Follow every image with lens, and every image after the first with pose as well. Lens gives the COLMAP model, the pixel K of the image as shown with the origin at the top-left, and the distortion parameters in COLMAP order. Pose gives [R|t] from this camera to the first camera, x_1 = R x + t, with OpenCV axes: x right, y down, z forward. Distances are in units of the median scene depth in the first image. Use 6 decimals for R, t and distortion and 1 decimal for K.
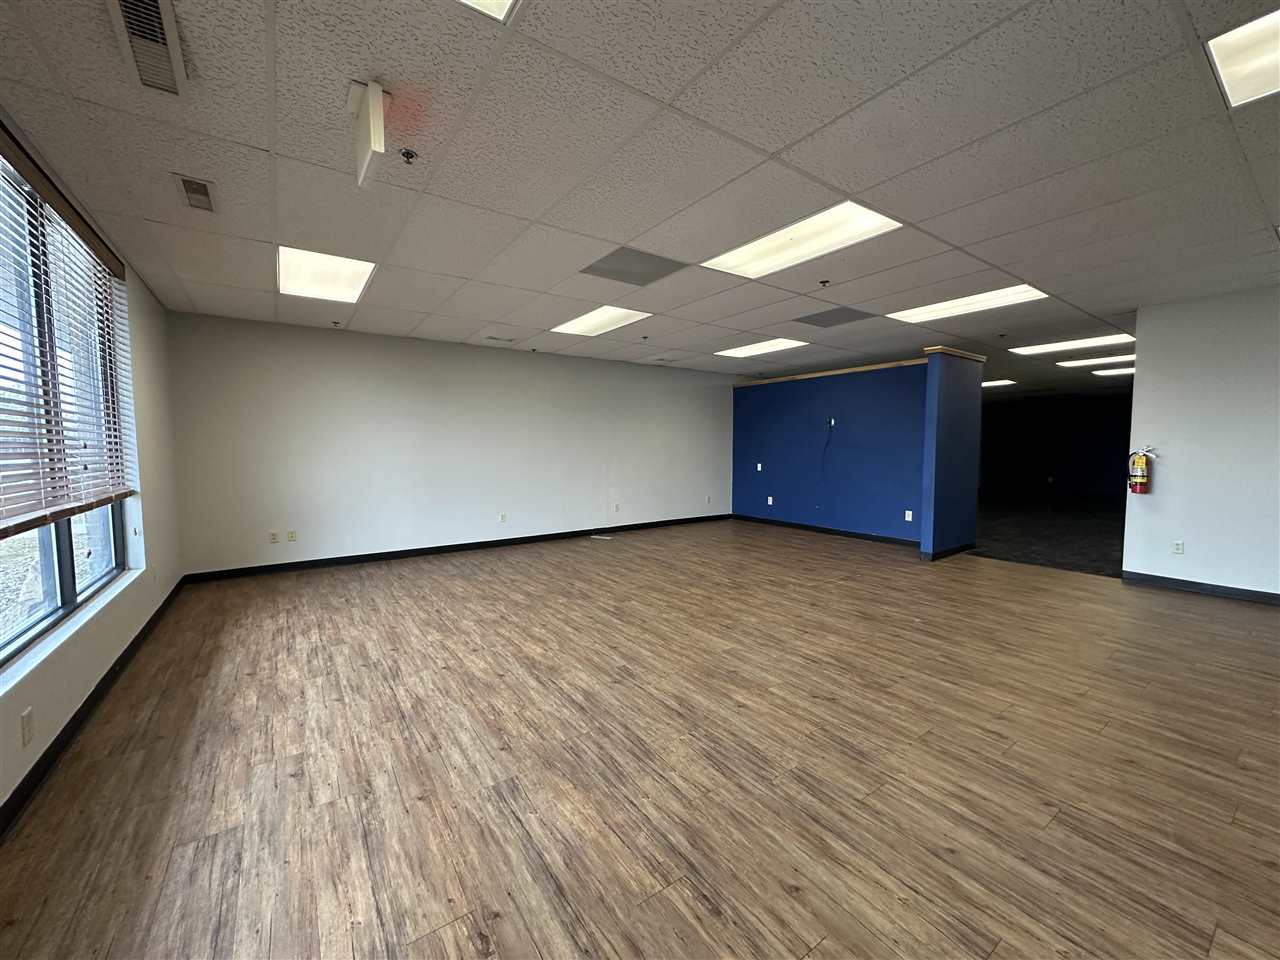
lens RADIAL K [[509.4, 0, 640.8], [0, 509.4, 481.2], [0, 0, 1]] dist [-0.003793, 0.000496]
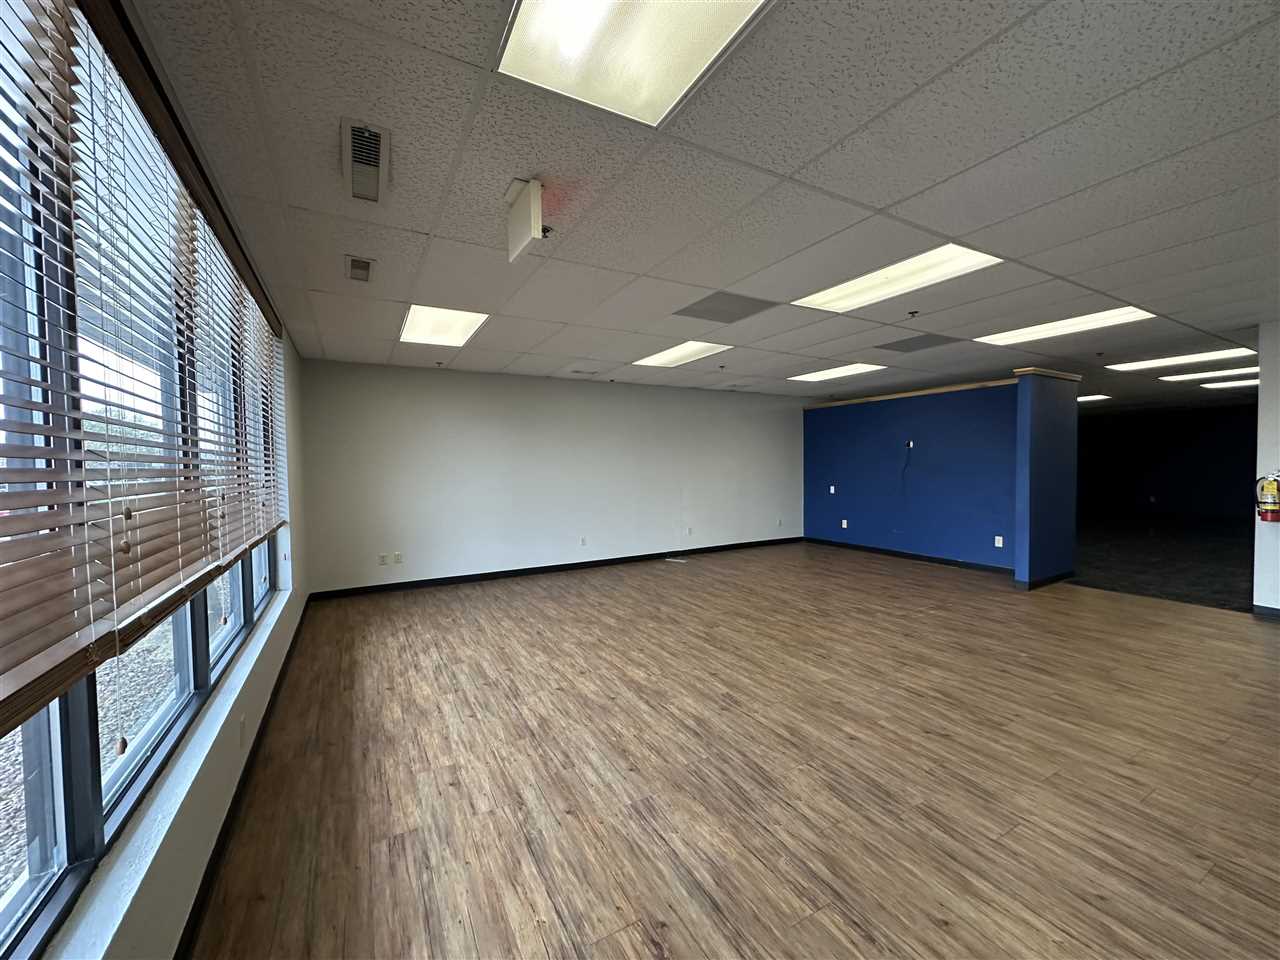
lens RADIAL K [[509.4, 0, 641.1], [0, 509.4, 481.1], [0, 0, 1]] dist [-0.003793, 0.000496]
pose [[0.994624, -0.006609, -0.103346, -0.102866], [0.003094, 0.999412, -0.034134, -0.035098], [0.103511, 0.033631, 0.994060, -0.065946]]
